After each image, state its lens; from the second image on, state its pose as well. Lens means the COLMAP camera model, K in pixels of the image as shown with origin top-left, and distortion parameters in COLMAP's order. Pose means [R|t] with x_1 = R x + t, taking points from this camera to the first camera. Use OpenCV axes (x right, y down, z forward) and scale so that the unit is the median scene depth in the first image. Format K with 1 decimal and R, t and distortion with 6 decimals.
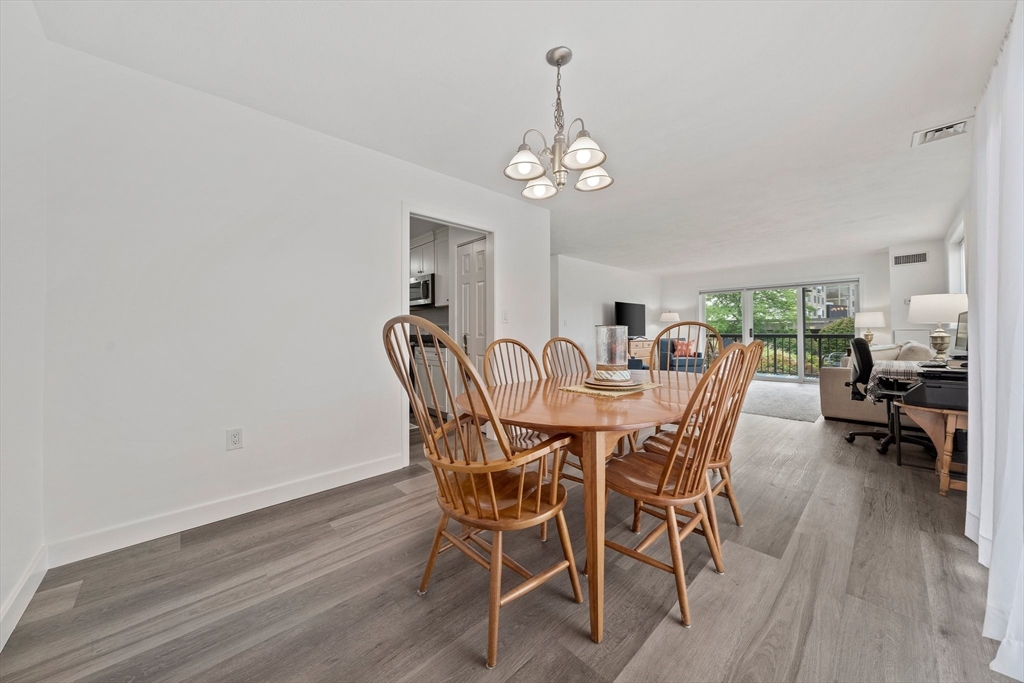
lens RADIAL K [[352.6, 0, 506.0], [0, 352.6, 325.0], [0, 0, 1]] dist [-0.000625, 0.000061]
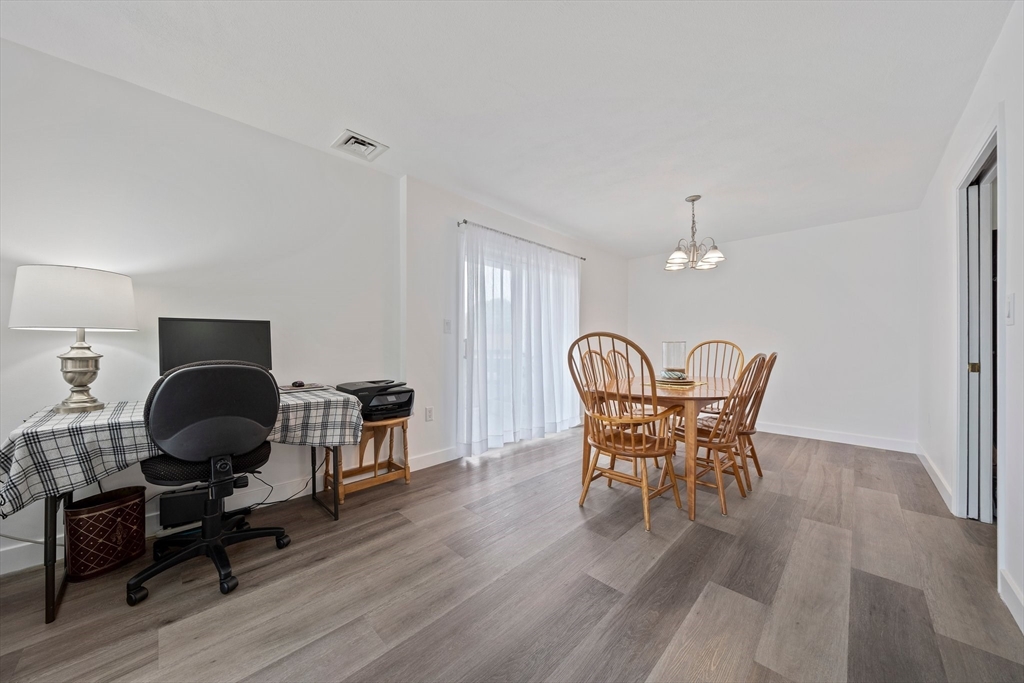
lens RADIAL K [[348.5, 0, 502.1], [0, 348.5, 346.6], [0, 0, 1]] dist [-0.003651, -0.000016]
pose [[-0.999347, 0.001177, -0.036109, 0.266226], [0.001535, 0.999950, -0.009898, 0.009548], [0.036095, -0.009947, -0.999299, 0.606796]]
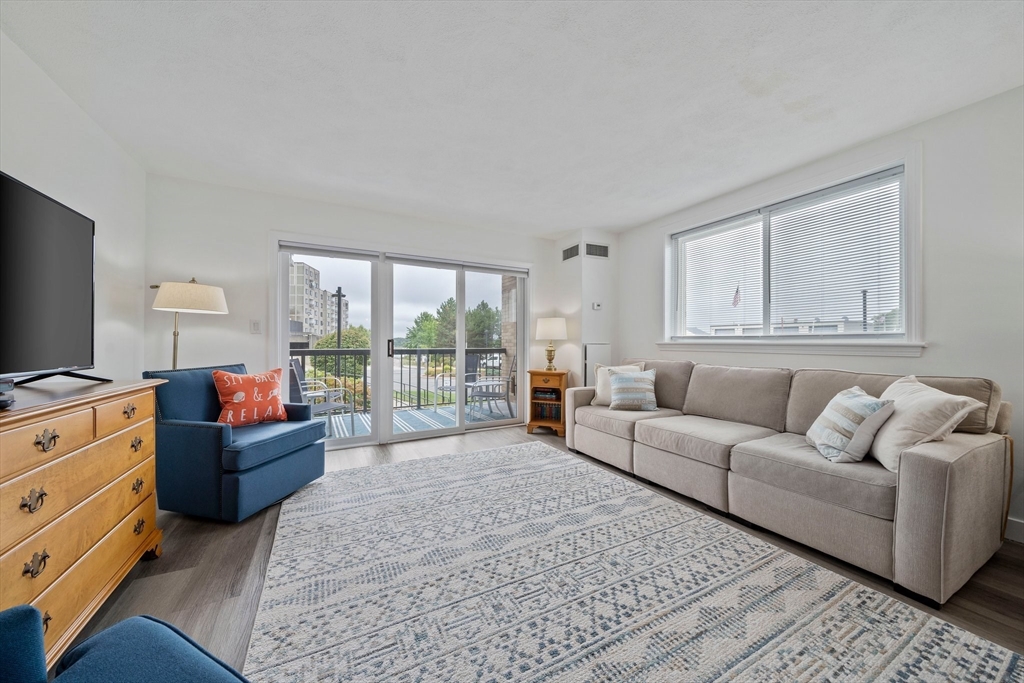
lens RADIAL K [[357.7, 0, 506.6], [0, 357.7, 341.7], [0, 0, 1]] dist [-0.004457, -0.000112]
pose [[0.255610, 0.009921, 0.966729, 0.246419], [-0.020725, 0.999774, -0.004780, 0.012043], [-0.966558, -0.018814, 0.255758, 0.689521]]
